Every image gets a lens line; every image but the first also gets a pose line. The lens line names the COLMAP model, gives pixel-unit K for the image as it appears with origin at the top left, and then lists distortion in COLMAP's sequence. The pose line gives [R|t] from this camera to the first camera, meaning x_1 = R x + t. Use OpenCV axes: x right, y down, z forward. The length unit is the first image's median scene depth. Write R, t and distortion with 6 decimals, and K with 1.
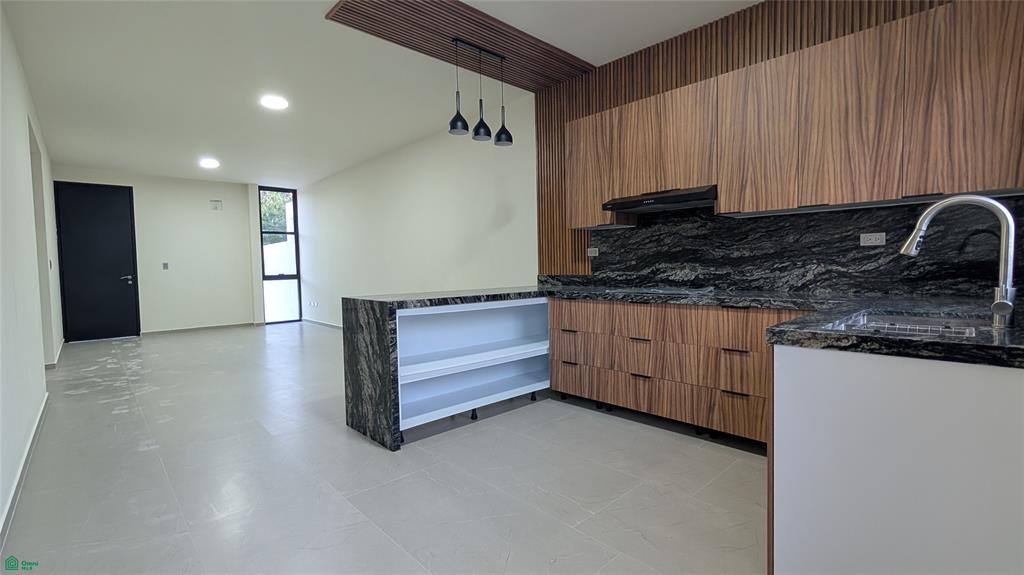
lens RADIAL K [[453.8, 0, 511.0], [0, 453.8, 285.8], [0, 0, 1]] dist [0.000331, 0.000208]
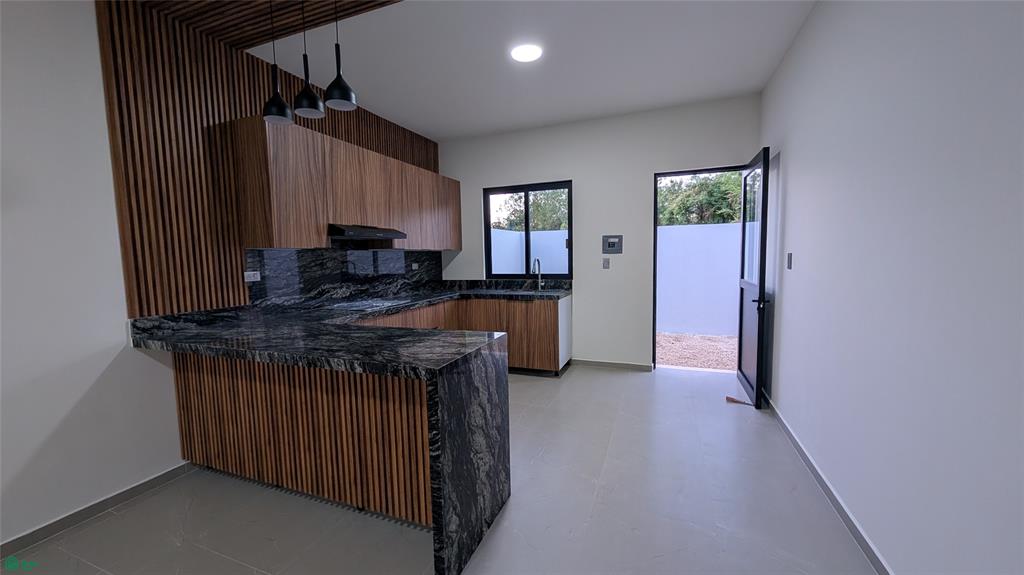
lens RADIAL K [[384.9, 0, 512.8], [0, 384.9, 289.5], [0, 0, 1]] dist [-0.000681, 0.000000]
pose [[-0.431734, -0.051497, 0.900530, -0.750255], [0.069656, 0.993484, 0.090208, -0.093633], [-0.899308, 0.101673, -0.425333, 1.020017]]
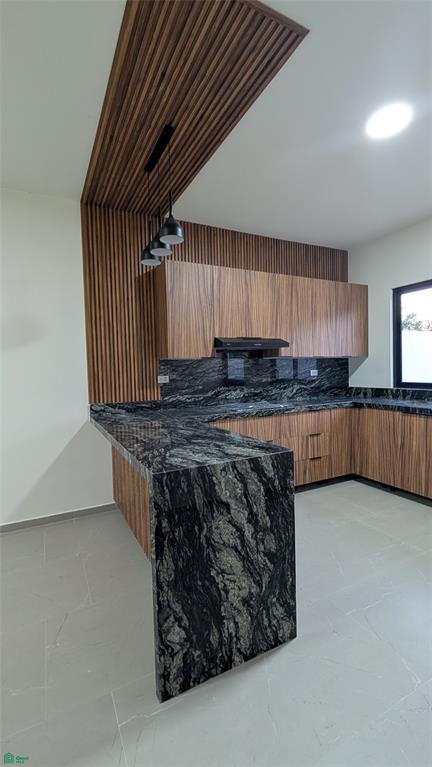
lens RADIAL K [[339.9, 0, 218.0], [0, 339.9, 383.6], [0, 0, 1]] dist [0.000331, 0.000208]
pose [[0.274887, -0.031098, 0.960974, -0.683679], [0.064474, 0.997823, 0.013848, -0.077387], [-0.959312, 0.058151, 0.276293, 0.745611]]
